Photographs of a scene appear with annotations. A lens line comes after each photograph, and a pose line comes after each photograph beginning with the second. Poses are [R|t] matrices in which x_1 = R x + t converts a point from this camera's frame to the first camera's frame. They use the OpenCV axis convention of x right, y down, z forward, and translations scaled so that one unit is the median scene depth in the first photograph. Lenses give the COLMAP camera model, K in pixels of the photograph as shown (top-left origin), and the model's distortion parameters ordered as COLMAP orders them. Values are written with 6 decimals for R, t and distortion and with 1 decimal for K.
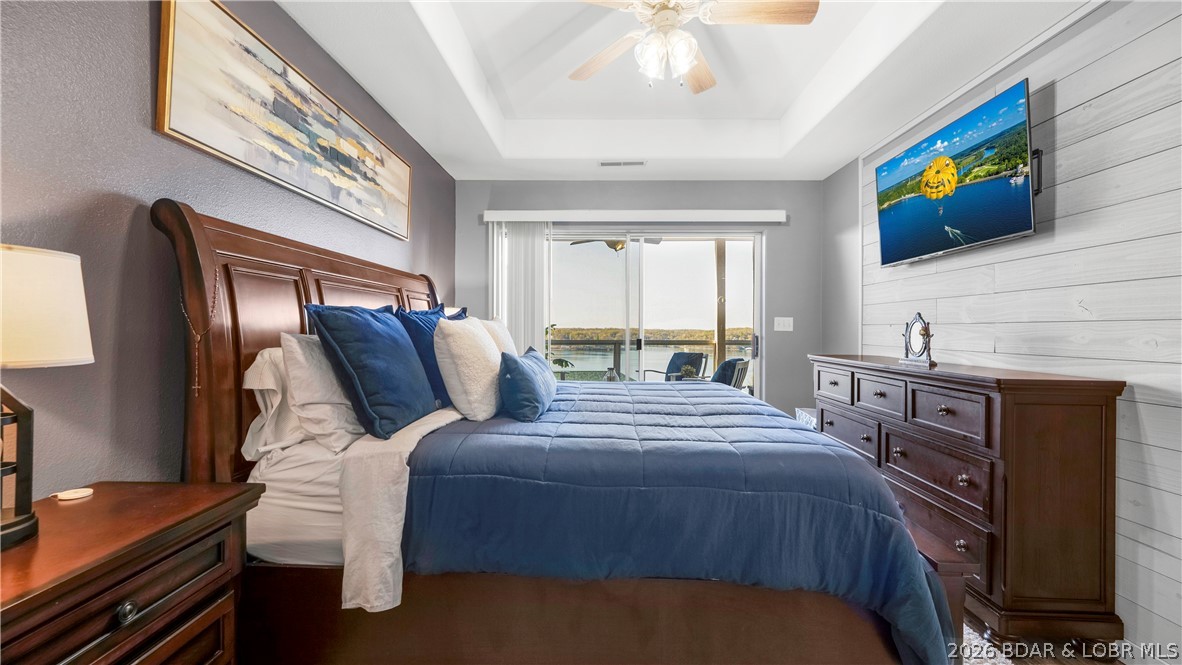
lens RADIAL K [[476.6, 0, 592.8], [0, 476.6, 335.6], [0, 0, 1]] dist [-0.001379, 0.000365]
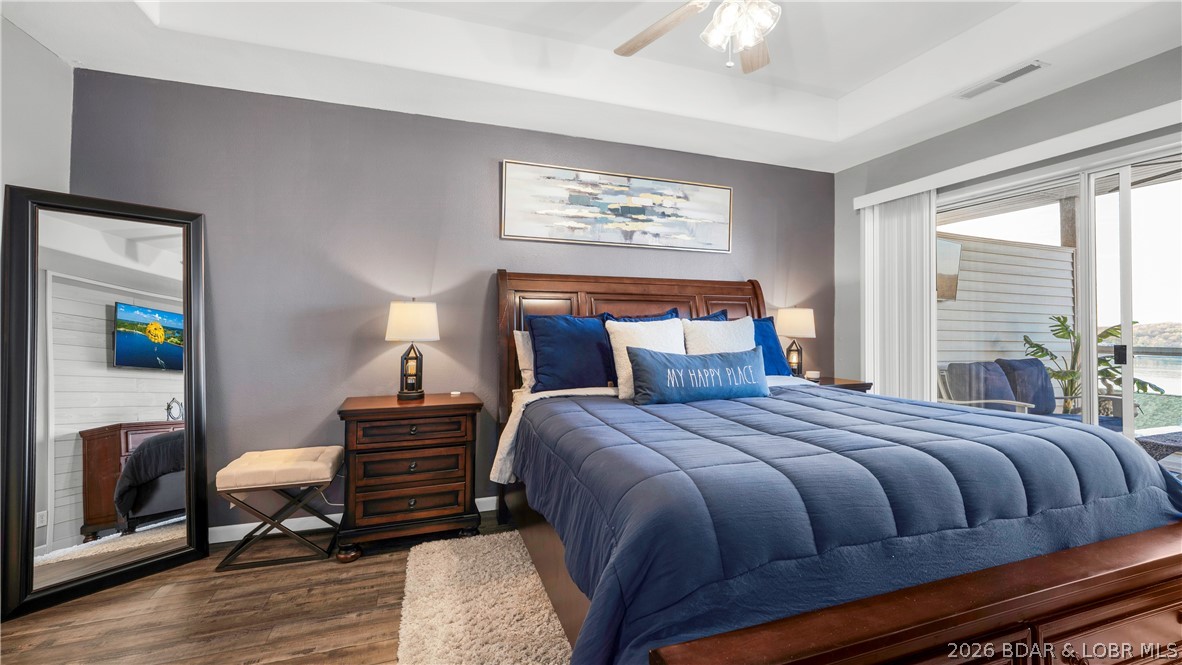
lens RADIAL K [[476.6, 0, 591.5], [0, 476.6, 326.2], [0, 0, 1]] dist [-0.001379, 0.000365]
pose [[0.364063, -0.006859, -0.931349, 0.815249], [-0.010397, 0.999881, -0.011428, -0.003469], [0.931316, 0.013843, 0.363948, 0.380959]]
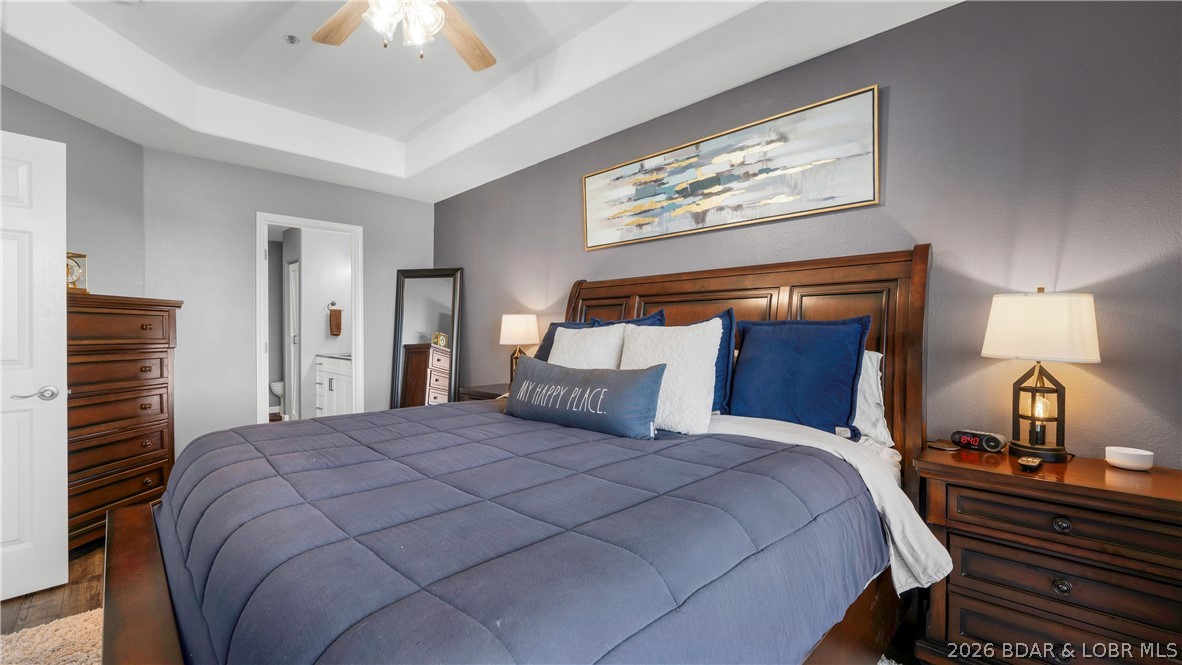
lens RADIAL K [[476.6, 0, 590.0], [0, 476.6, 340.0], [0, 0, 1]] dist [-0.001379, 0.000365]
pose [[-0.667961, -0.000356, -0.744196, 0.511409], [-0.017275, 0.999738, 0.015028, -0.019542], [0.743996, 0.022894, -0.667792, 1.644883]]
